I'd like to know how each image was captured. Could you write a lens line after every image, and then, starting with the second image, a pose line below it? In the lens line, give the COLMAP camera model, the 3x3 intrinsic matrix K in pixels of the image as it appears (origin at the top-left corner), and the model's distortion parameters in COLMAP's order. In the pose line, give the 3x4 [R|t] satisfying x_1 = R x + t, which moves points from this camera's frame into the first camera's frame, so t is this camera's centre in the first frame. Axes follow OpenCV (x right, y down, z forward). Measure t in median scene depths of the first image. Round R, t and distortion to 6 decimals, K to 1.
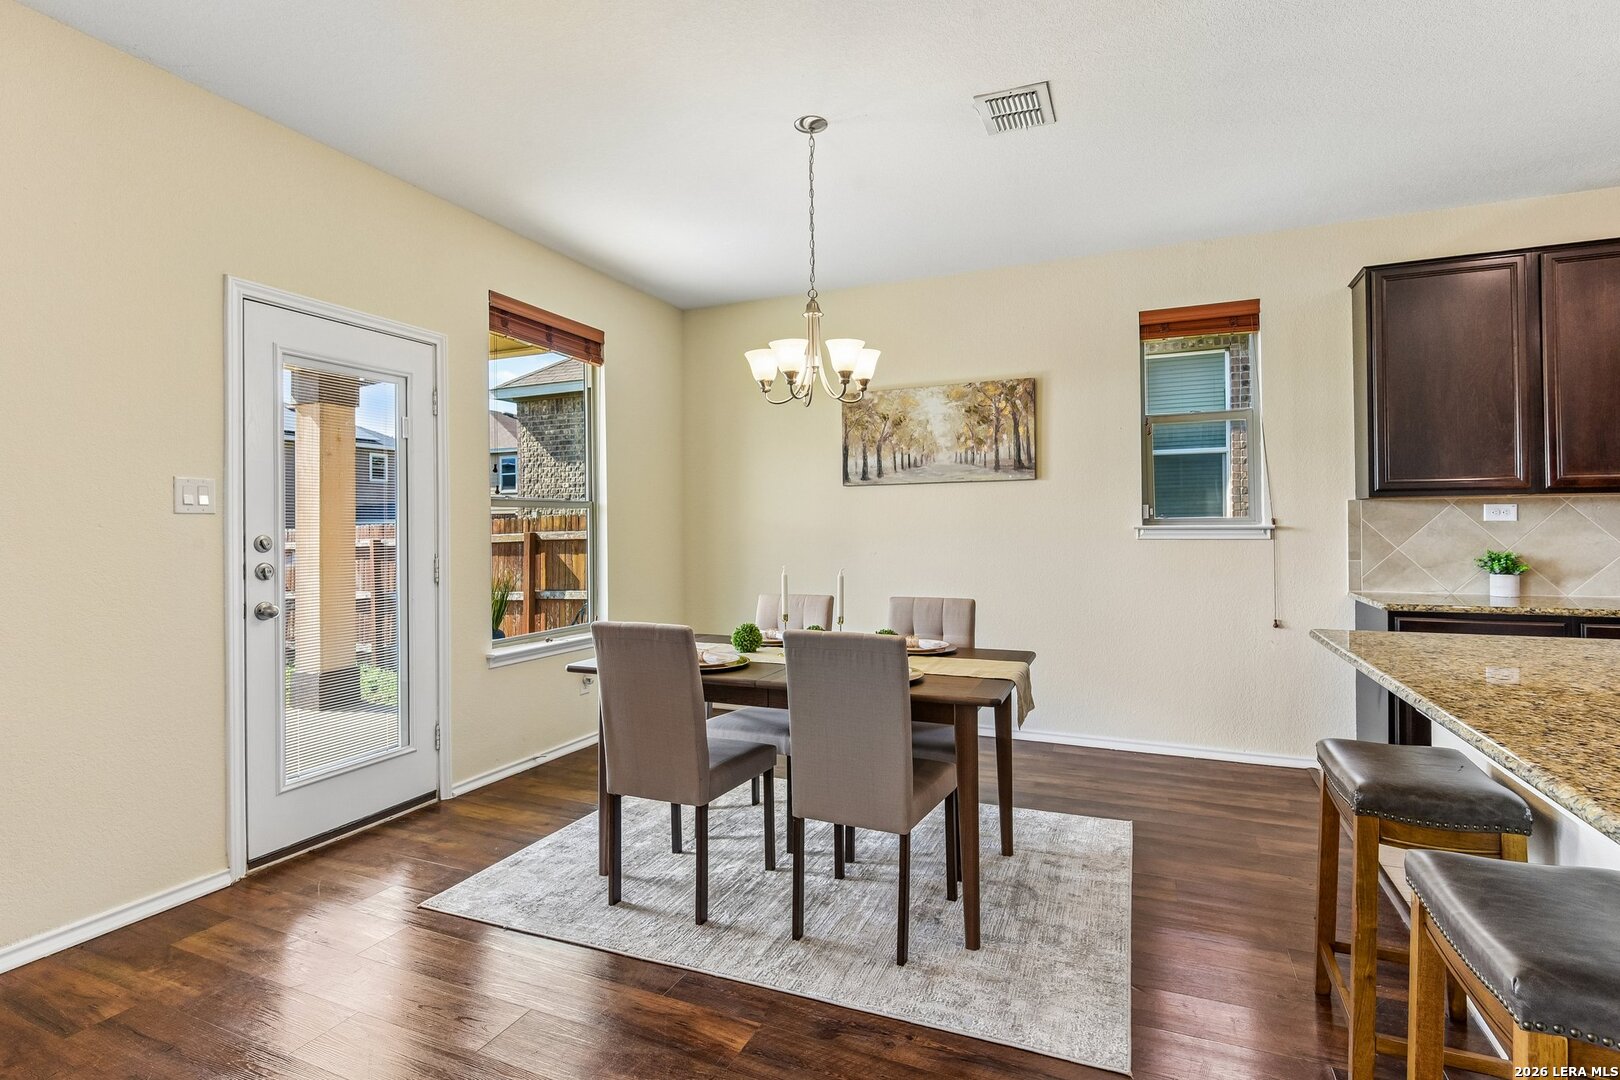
lens RADIAL K [[772.9, 0, 812.0], [0, 772.9, 524.4], [0, 0, 1]] dist [0.002378, -0.008575]
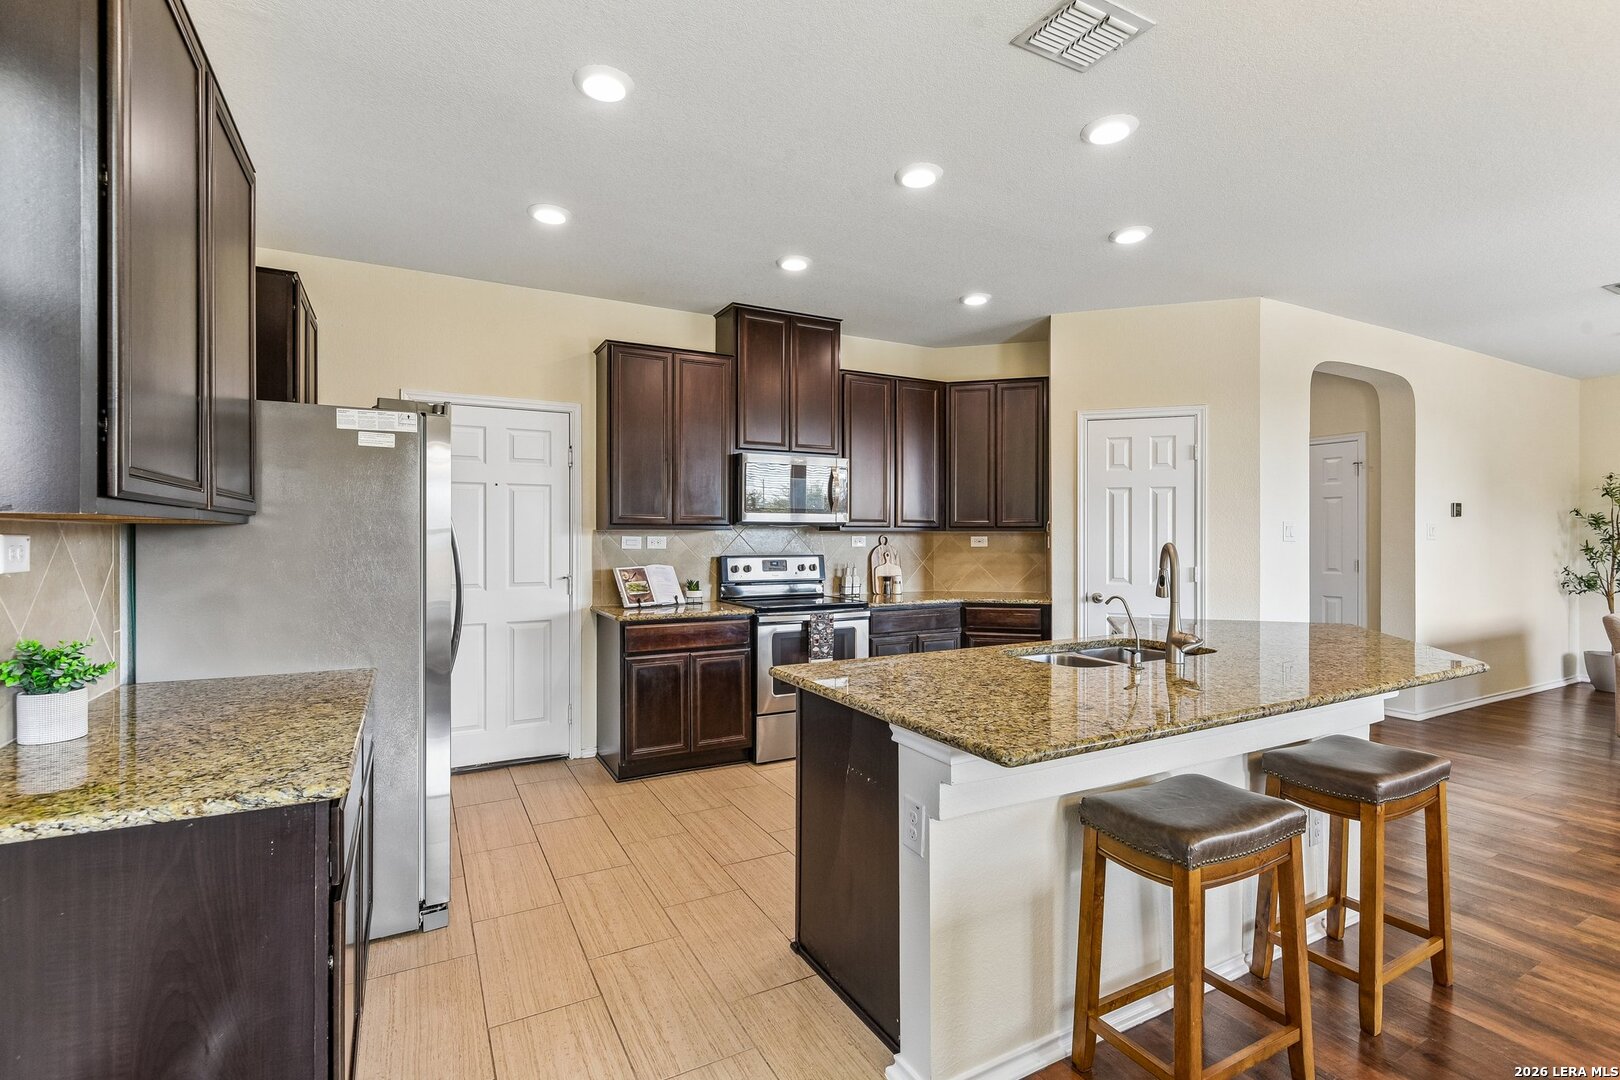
lens RADIAL K [[743.1, 0, 807.1], [0, 743.1, 536.7], [0, 0, 1]] dist [0.007799, -0.005784]
pose [[-0.786825, 0.005135, 0.617154, 0.271453], [0.001283, 0.999977, -0.006684, -0.021743], [-0.617174, -0.004468, -0.786814, 1.051151]]
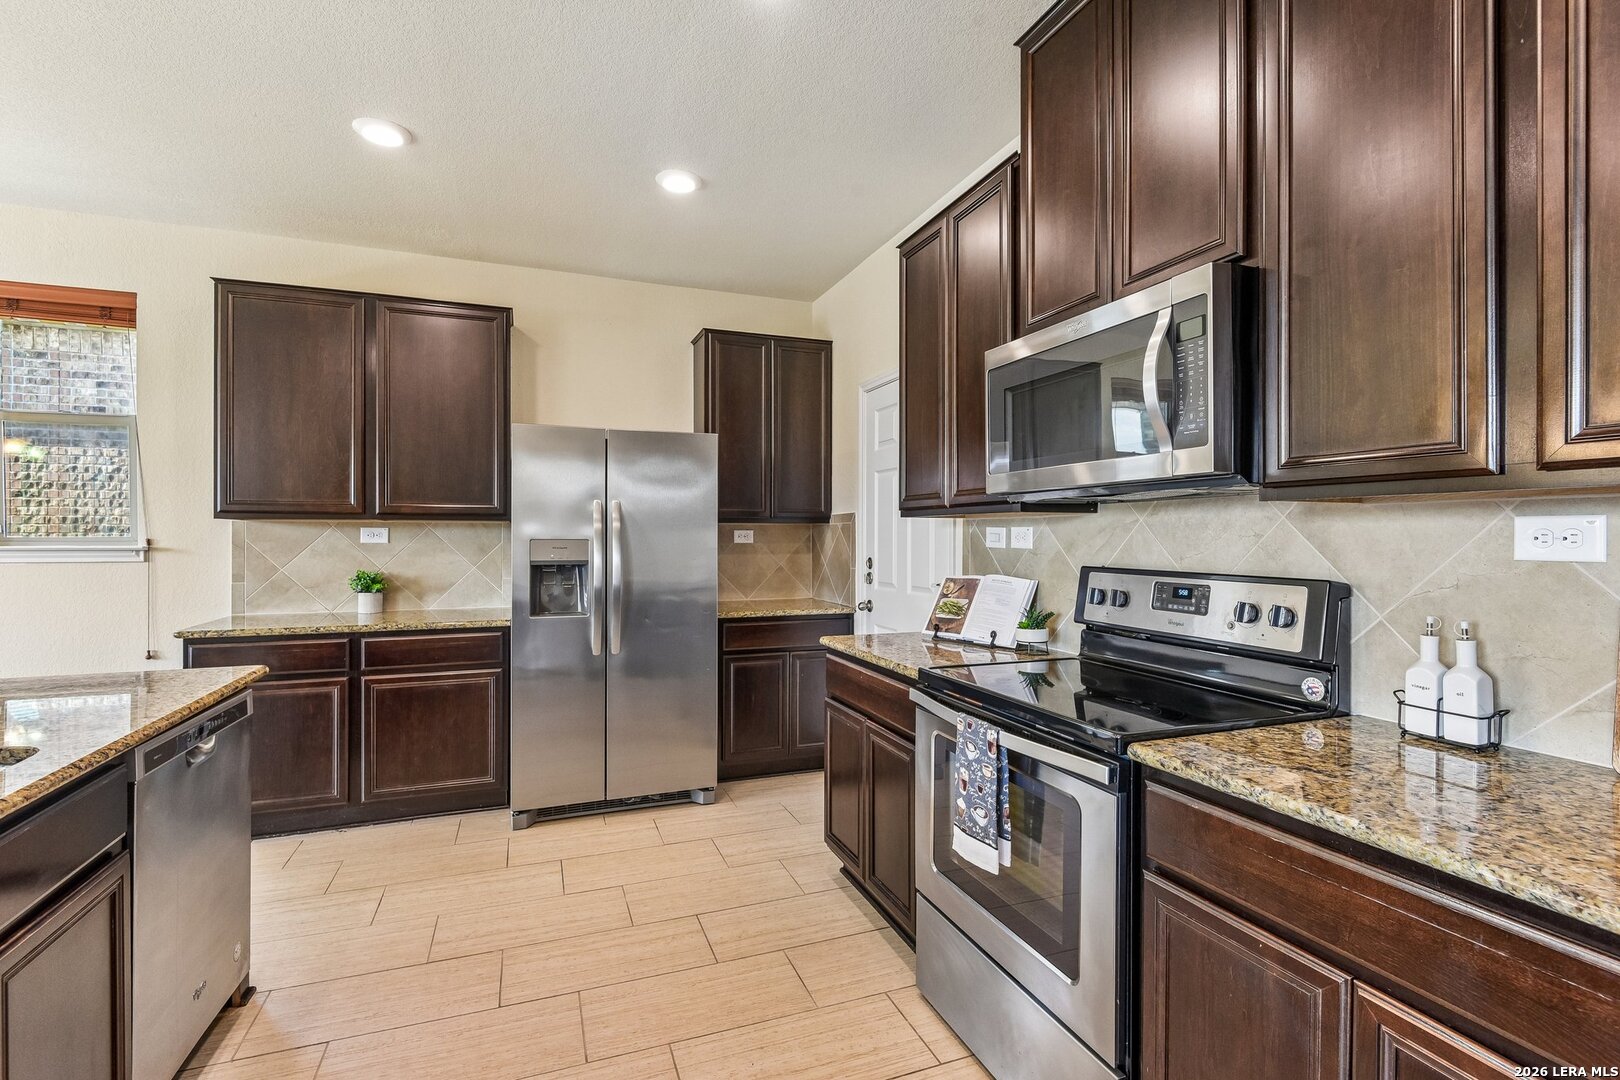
lens RADIAL K [[743.1, 0, 806.1], [0, 743.1, 536.3], [0, 0, 1]] dist [0.007799, -0.005784]
pose [[0.715154, 0.007746, 0.698924, 0.592416], [-0.010156, 0.999948, -0.000691, -0.019487], [-0.698893, -0.006604, 0.715196, -0.176153]]
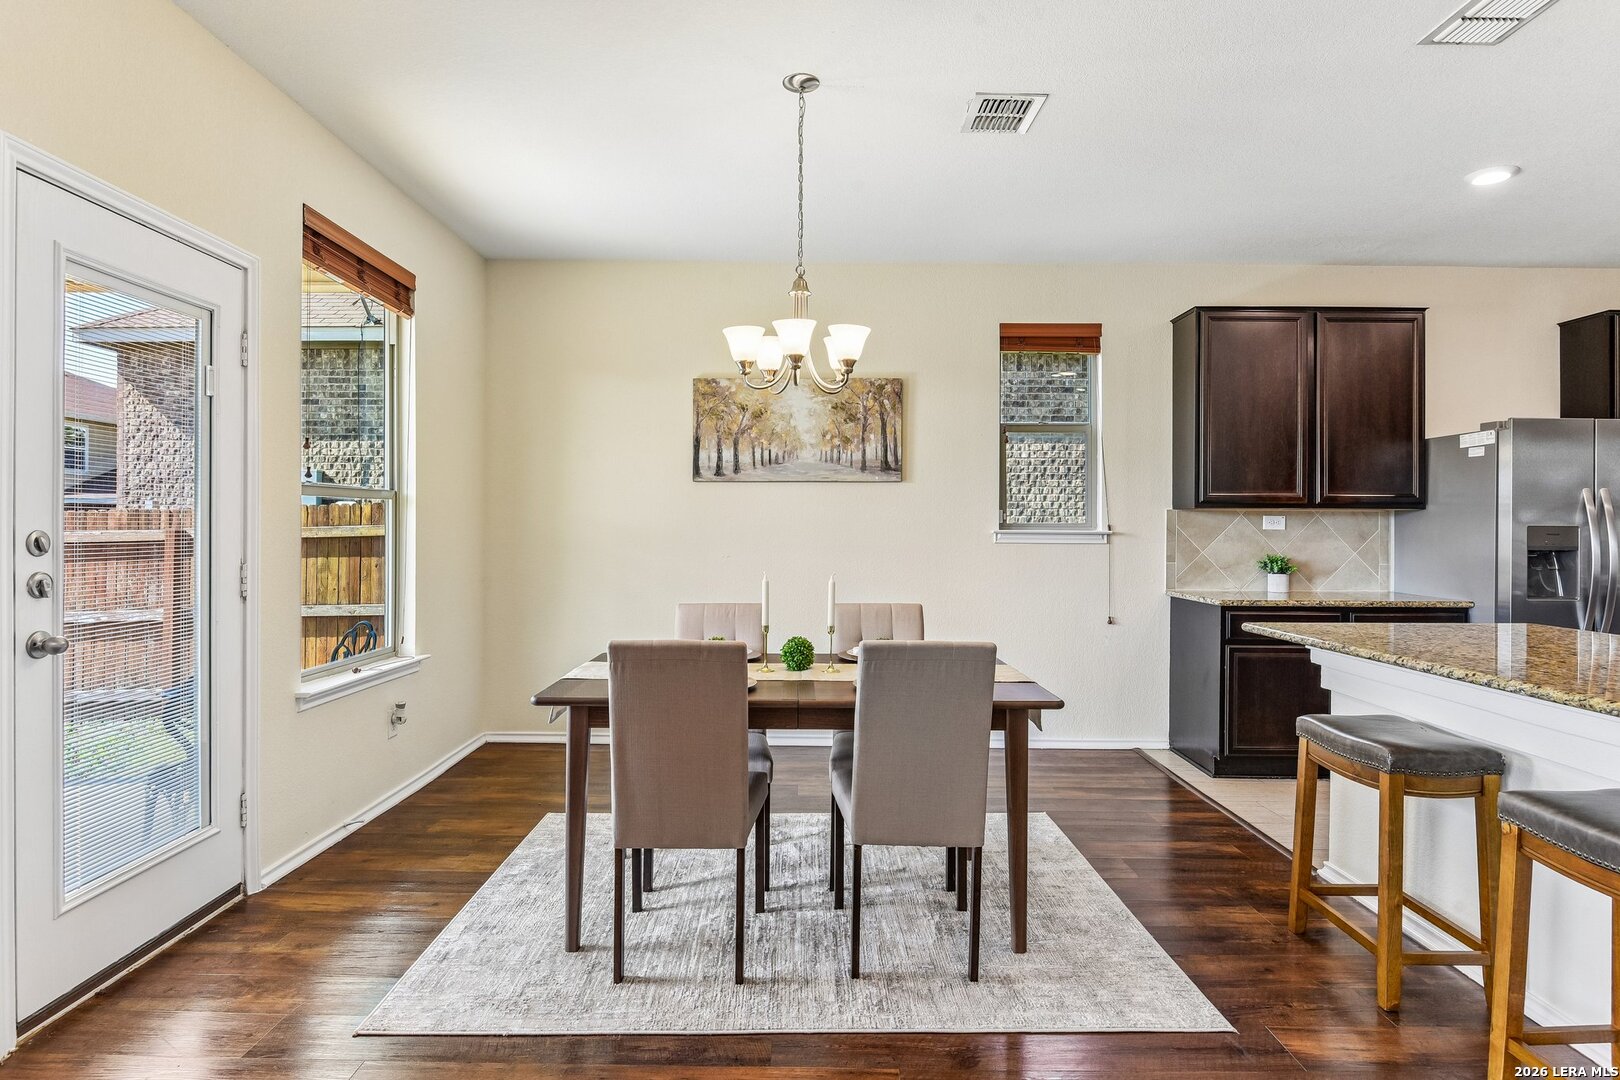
lens RADIAL K [[848.5, 0, 800.3], [0, 848.5, 528.8], [0, 0, 1]] dist [-0.007988, -0.008228]
pose [[0.921095, 0.012223, 0.389145, -0.305034], [-0.014165, 0.999897, 0.002122, 0.001673], [-0.389079, -0.007467, 0.921174, 0.066725]]
